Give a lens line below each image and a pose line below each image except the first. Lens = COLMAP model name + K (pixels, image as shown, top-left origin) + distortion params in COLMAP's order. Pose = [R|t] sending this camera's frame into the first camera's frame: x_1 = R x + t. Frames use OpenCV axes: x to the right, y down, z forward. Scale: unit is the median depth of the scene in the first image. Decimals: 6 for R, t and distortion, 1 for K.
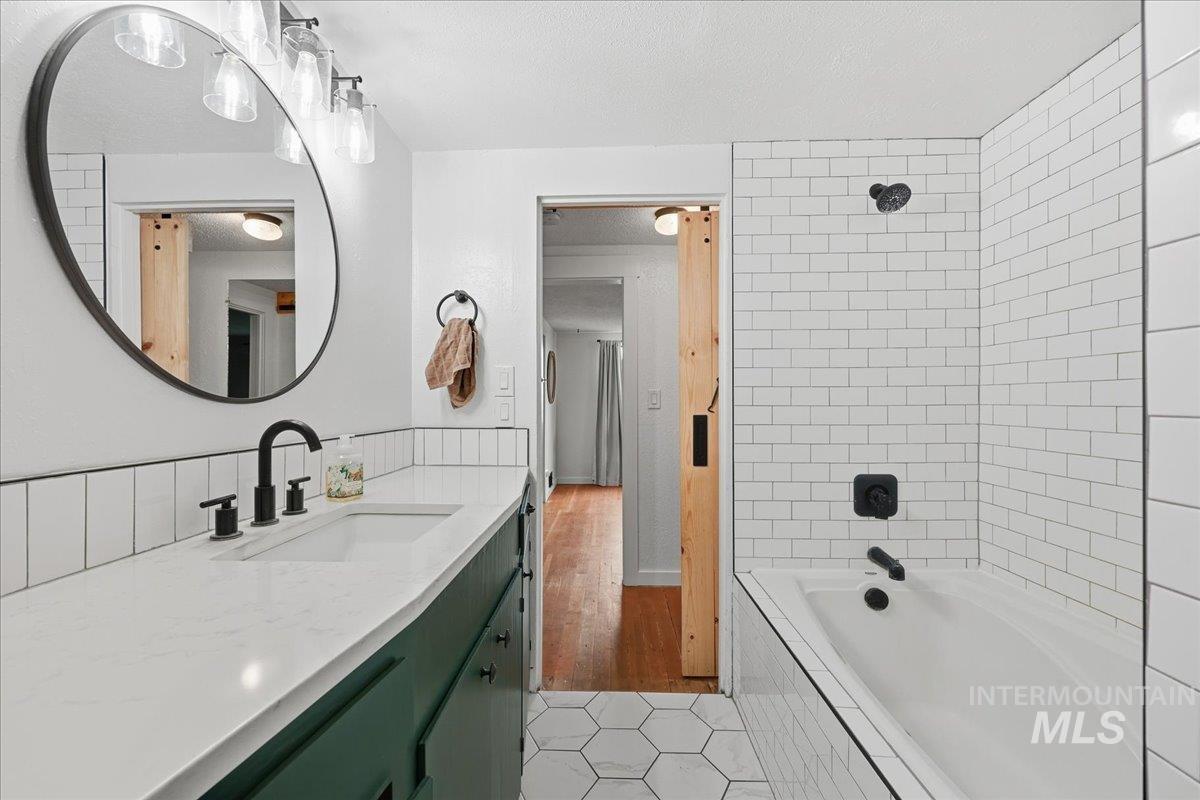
lens RADIAL K [[487.8, 0, 596.0], [0, 487.8, 405.0], [0, 0, 1]] dist [-0.000382, -0.000173]
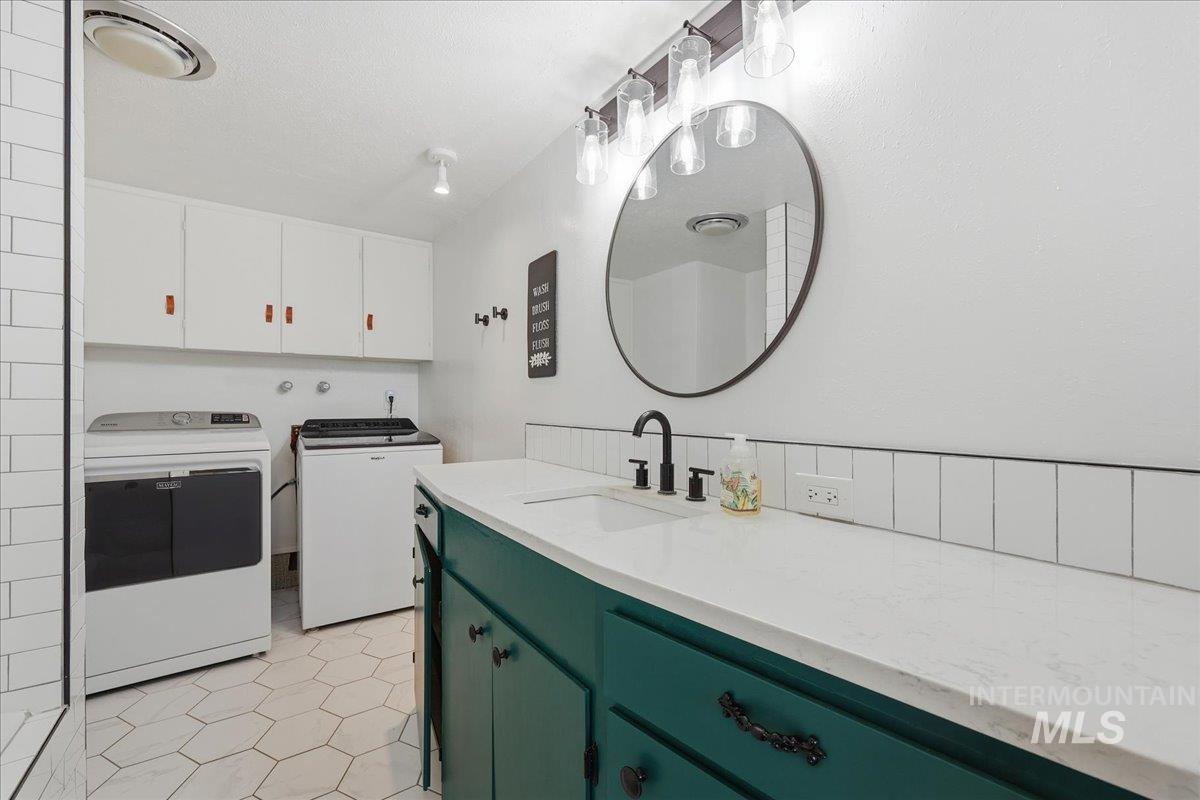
lens RADIAL K [[487.8, 0, 596.0], [0, 487.8, 405.0], [0, 0, 1]] dist [-0.000382, -0.000173]
pose [[-0.798966, 0.003287, -0.601367, 0.220358], [0.001645, 0.999993, 0.003279, 0.011459], [0.601374, 0.001631, -0.798966, 1.893952]]
